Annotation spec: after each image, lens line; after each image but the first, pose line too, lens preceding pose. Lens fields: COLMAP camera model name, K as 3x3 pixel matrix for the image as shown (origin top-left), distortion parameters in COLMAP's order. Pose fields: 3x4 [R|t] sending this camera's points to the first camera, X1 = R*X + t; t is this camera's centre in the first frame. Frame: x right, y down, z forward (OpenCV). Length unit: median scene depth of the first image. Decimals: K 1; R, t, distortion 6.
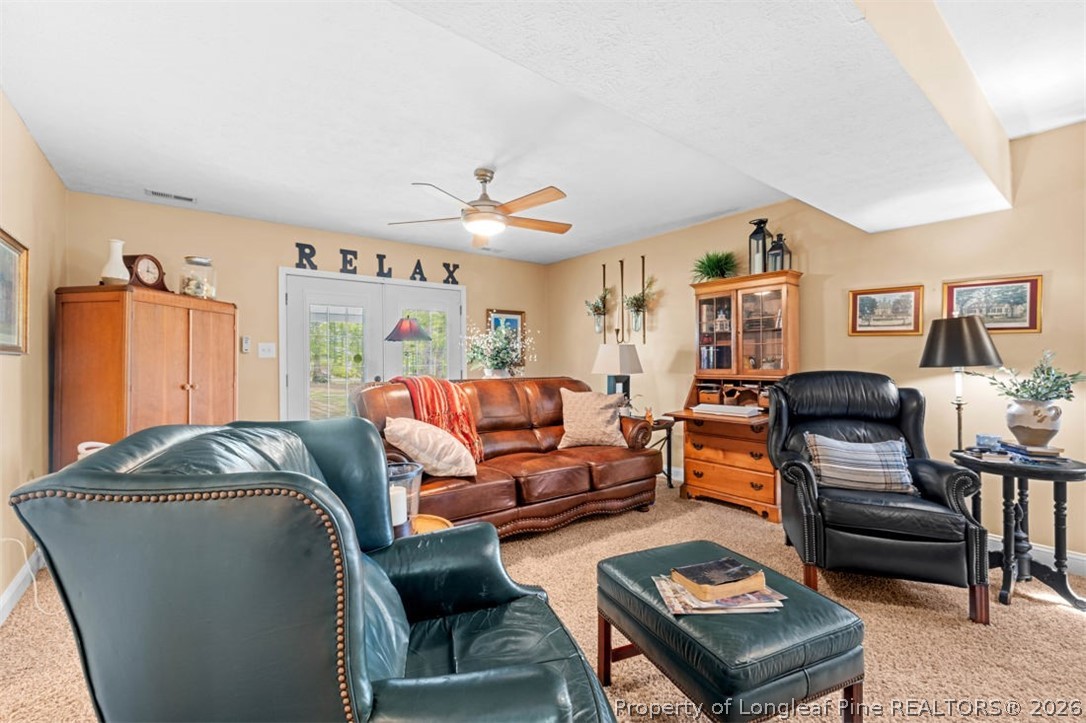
lens RADIAL K [[460.4, 0, 542.8], [0, 460.4, 357.4], [0, 0, 1]] dist [0.000393, 0.000143]
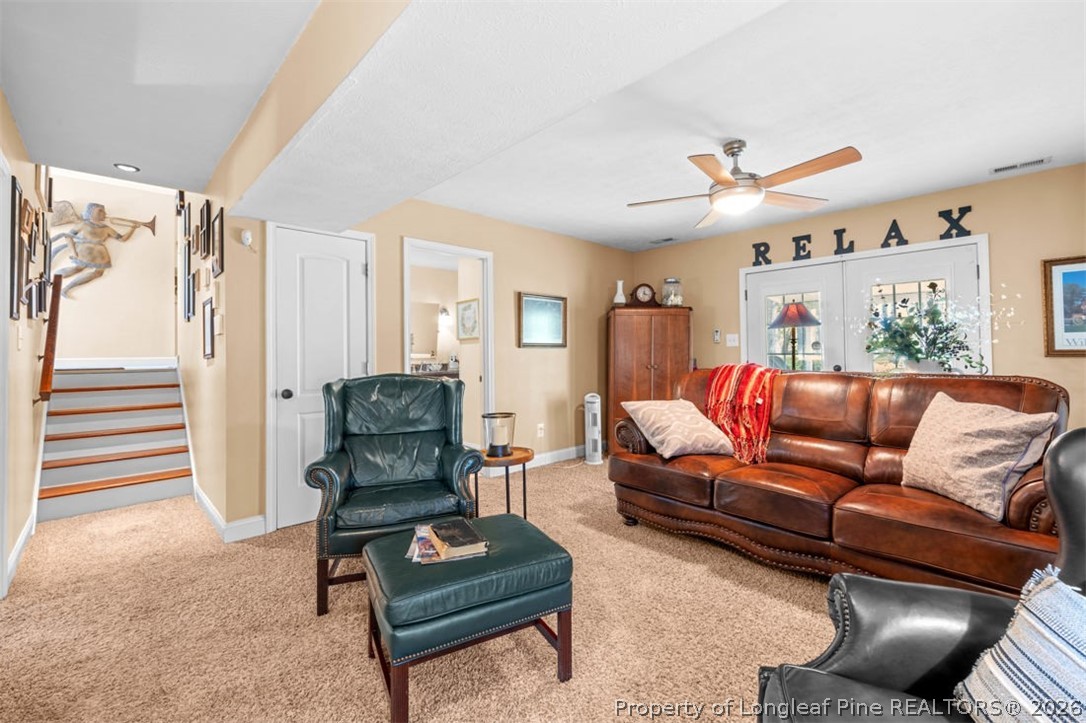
lens RADIAL K [[460.4, 0, 542.8], [0, 460.4, 357.4], [0, 0, 1]] dist [0.000393, 0.000143]
pose [[0.092870, 0.016057, -0.995549, 0.514891], [0.017249, 0.999694, 0.017733, -0.000847], [0.995529, -0.018819, 0.092565, 0.359459]]
